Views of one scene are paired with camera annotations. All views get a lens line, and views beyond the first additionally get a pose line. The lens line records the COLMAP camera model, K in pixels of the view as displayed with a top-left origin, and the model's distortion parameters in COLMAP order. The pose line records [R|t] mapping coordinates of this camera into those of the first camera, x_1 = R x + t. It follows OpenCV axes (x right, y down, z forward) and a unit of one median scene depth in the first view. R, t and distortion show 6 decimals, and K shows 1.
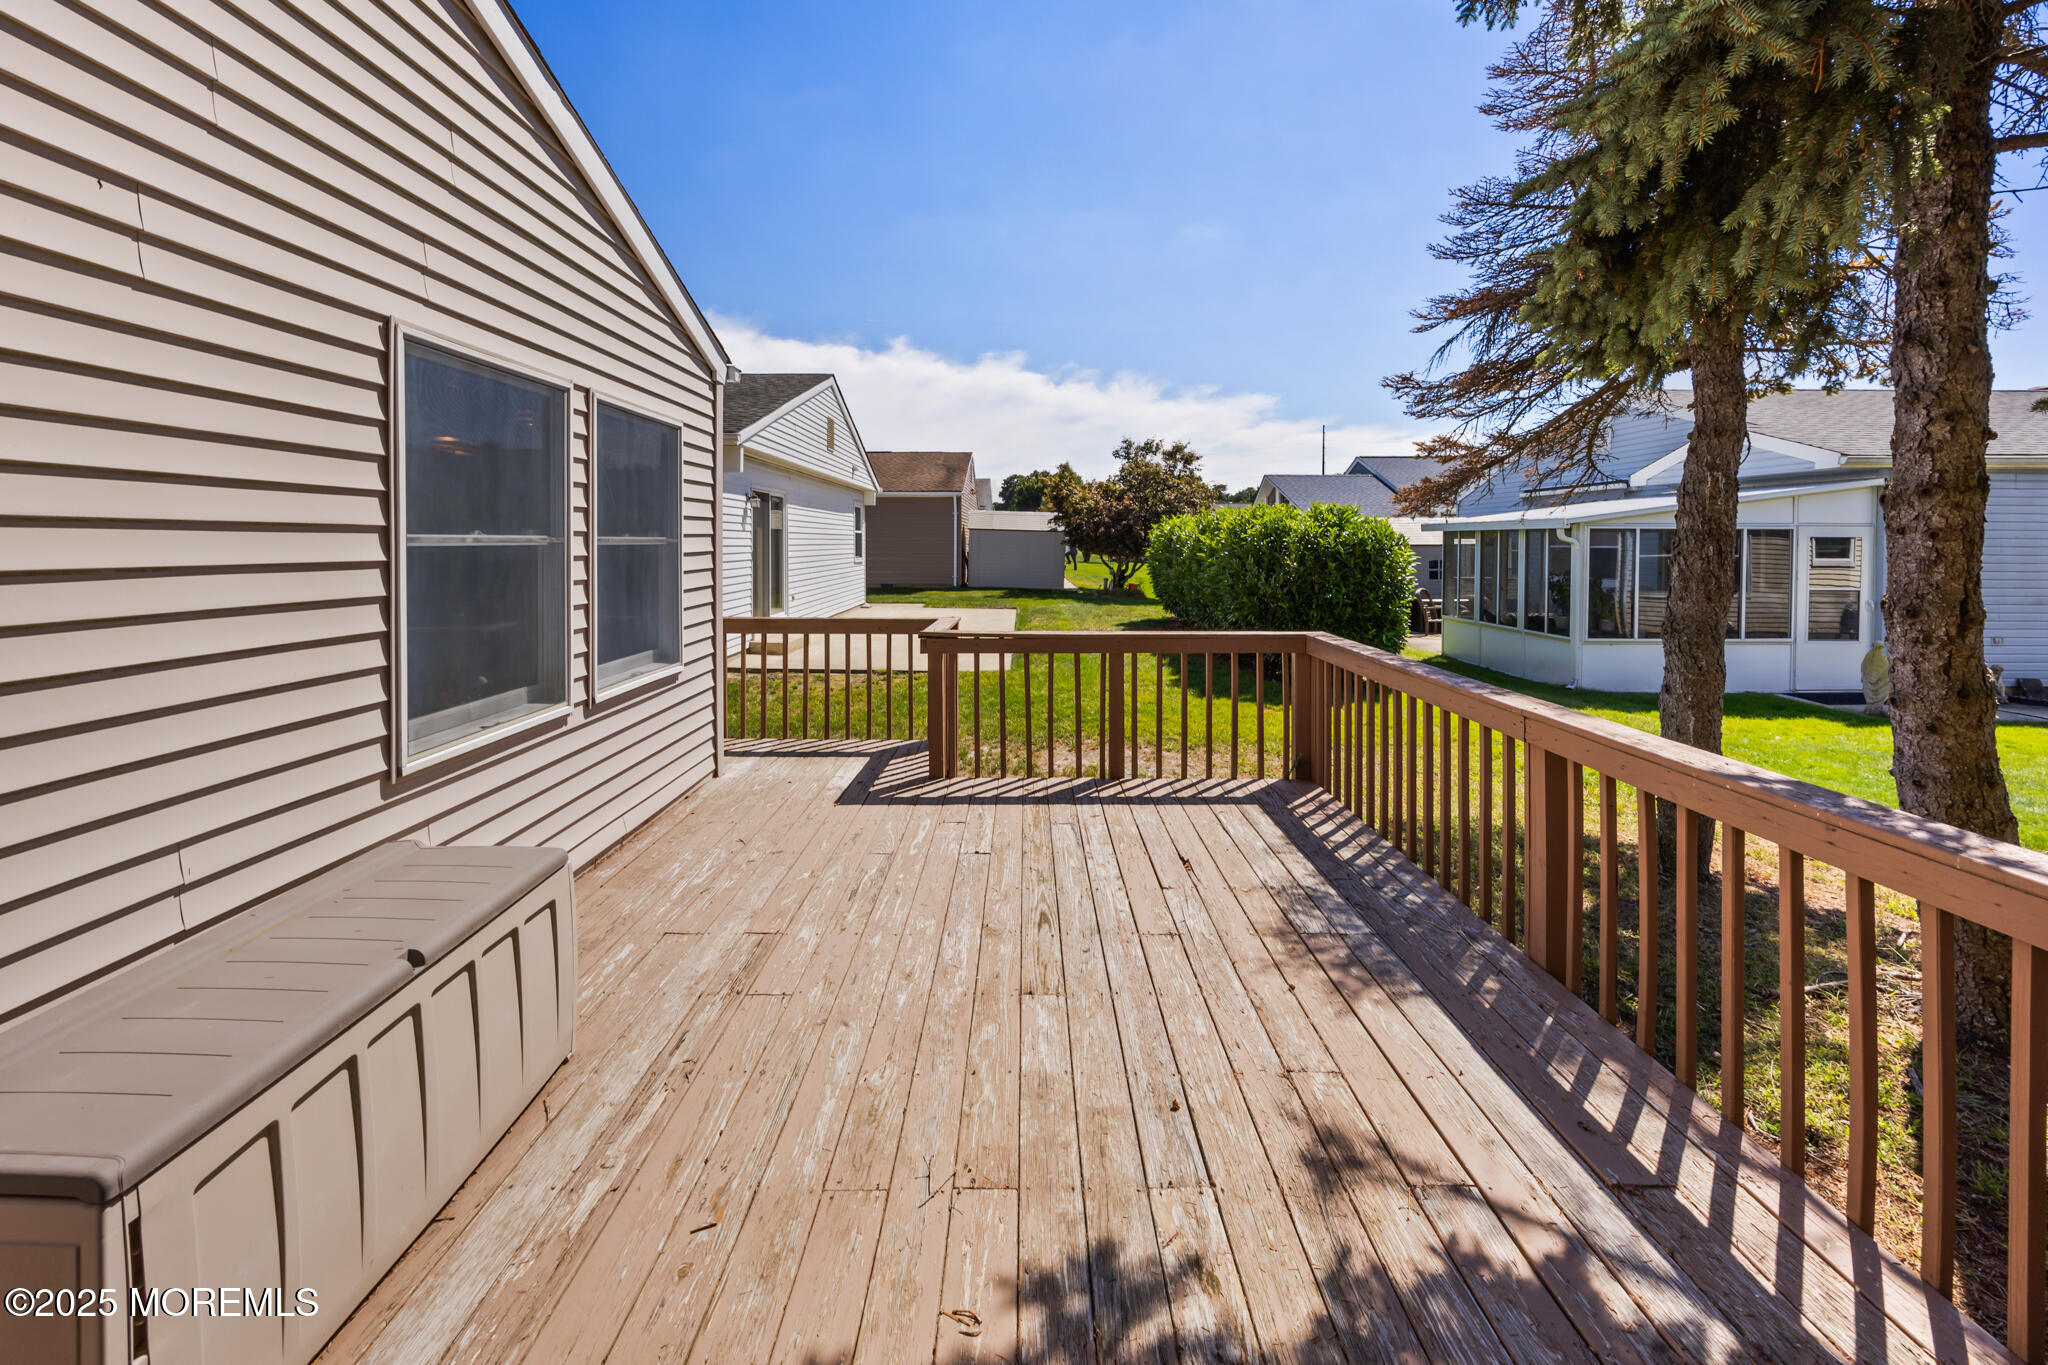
lens RADIAL K [[844.4, 0, 1019.0], [0, 844.4, 551.3], [0, 0, 1]] dist [-0.000548, 0.000510]
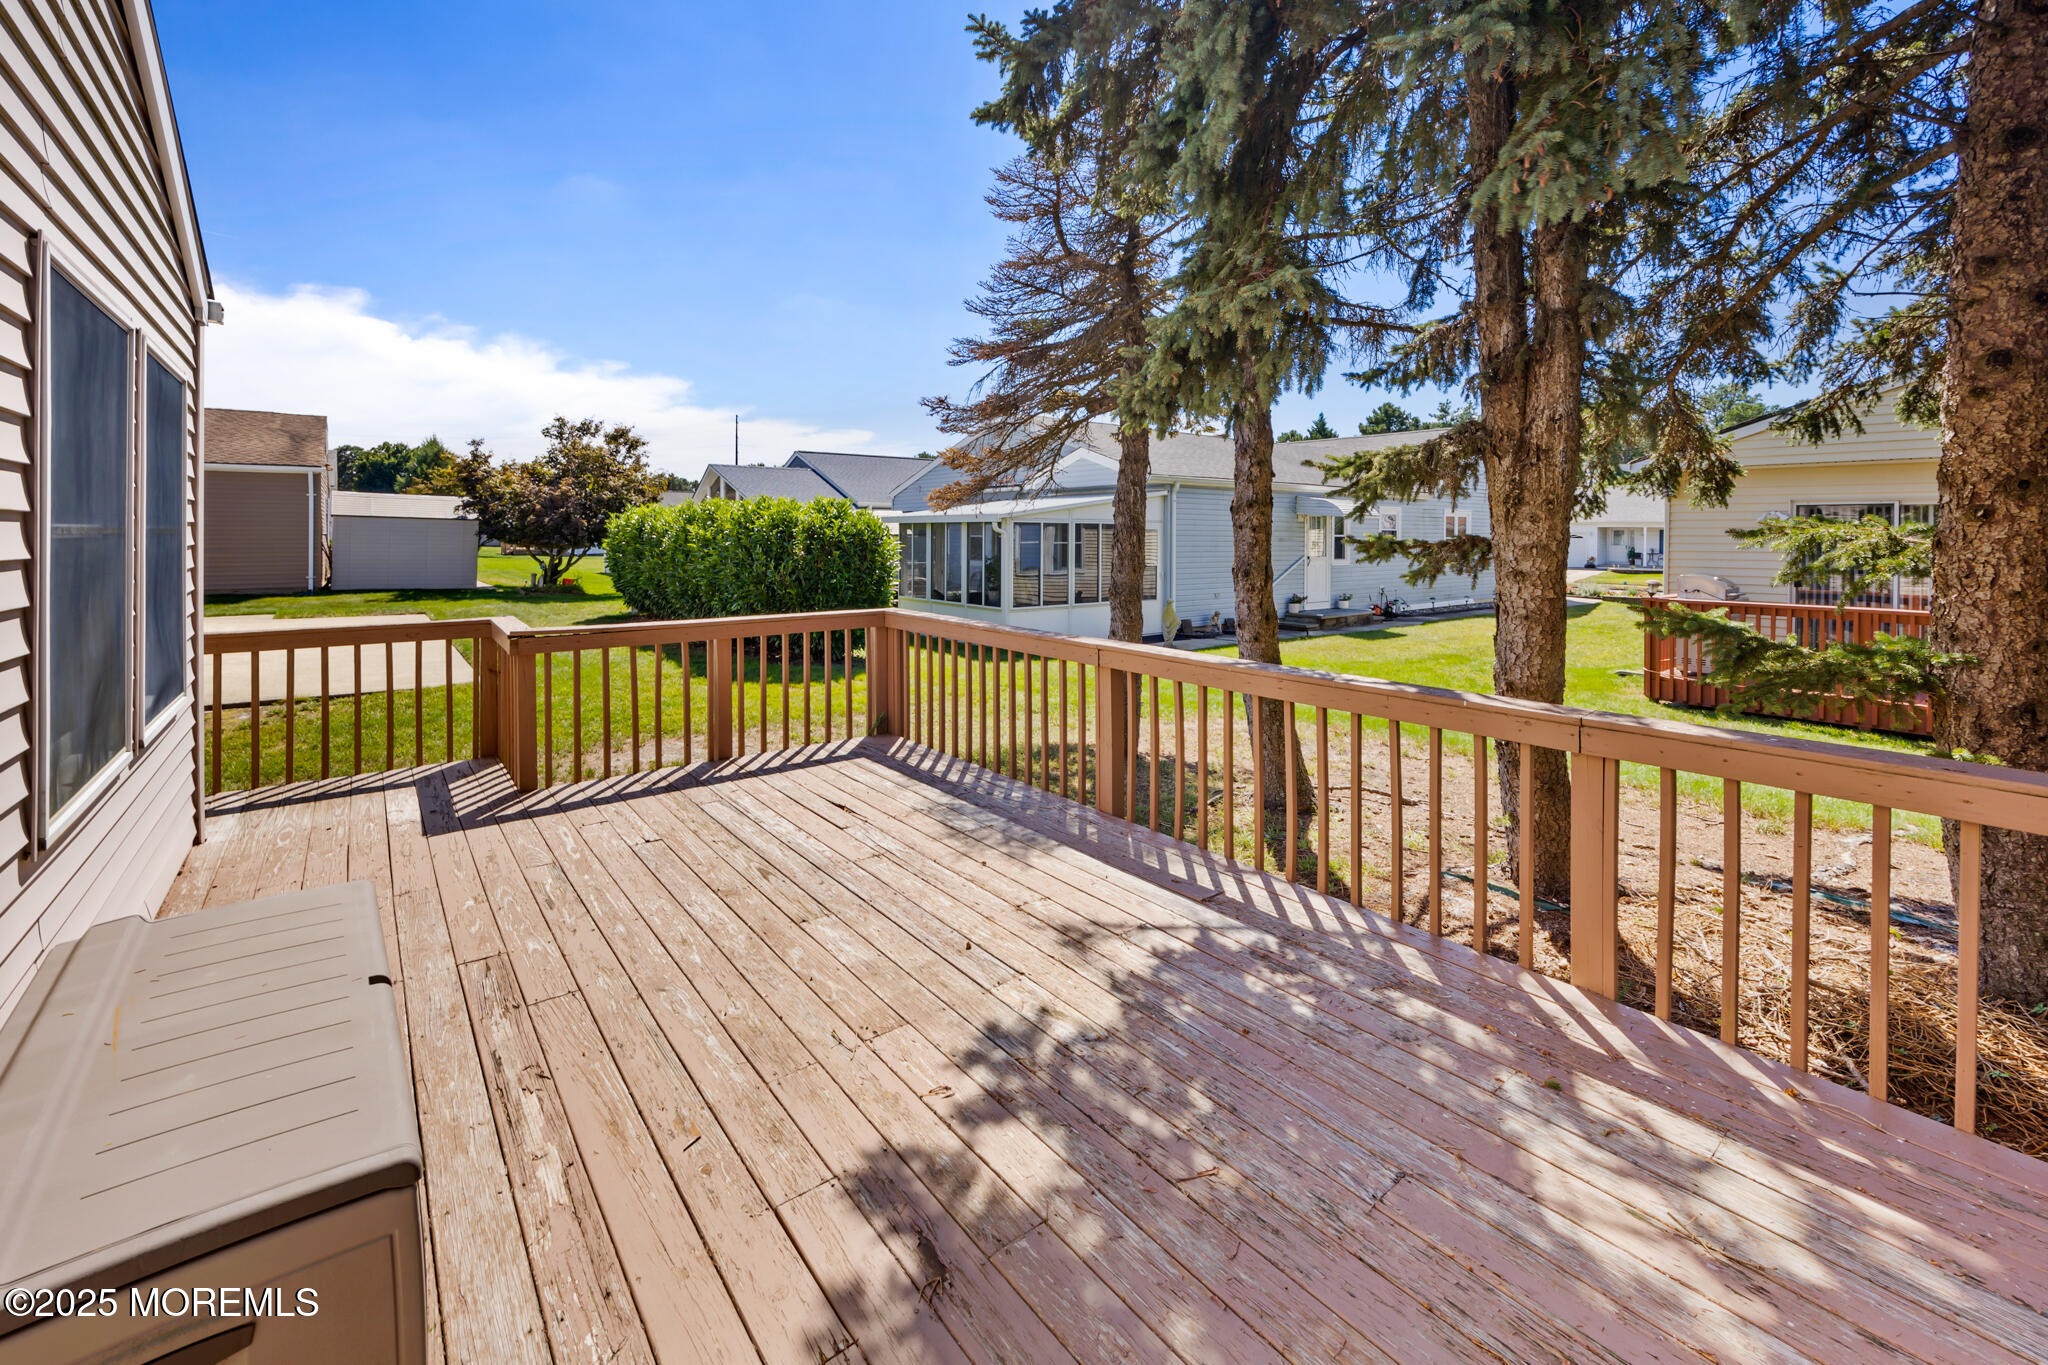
lens RADIAL K [[855.5, 0, 1022.8], [0, 855.5, 533.2], [0, 0, 1]] dist [-0.000696, 0.000173]
pose [[0.781289, 0.000253, 0.624169, -0.247072], [0.005901, 0.999952, -0.007793, -0.000343], [-0.624141, 0.009772, 0.781250, -0.058132]]
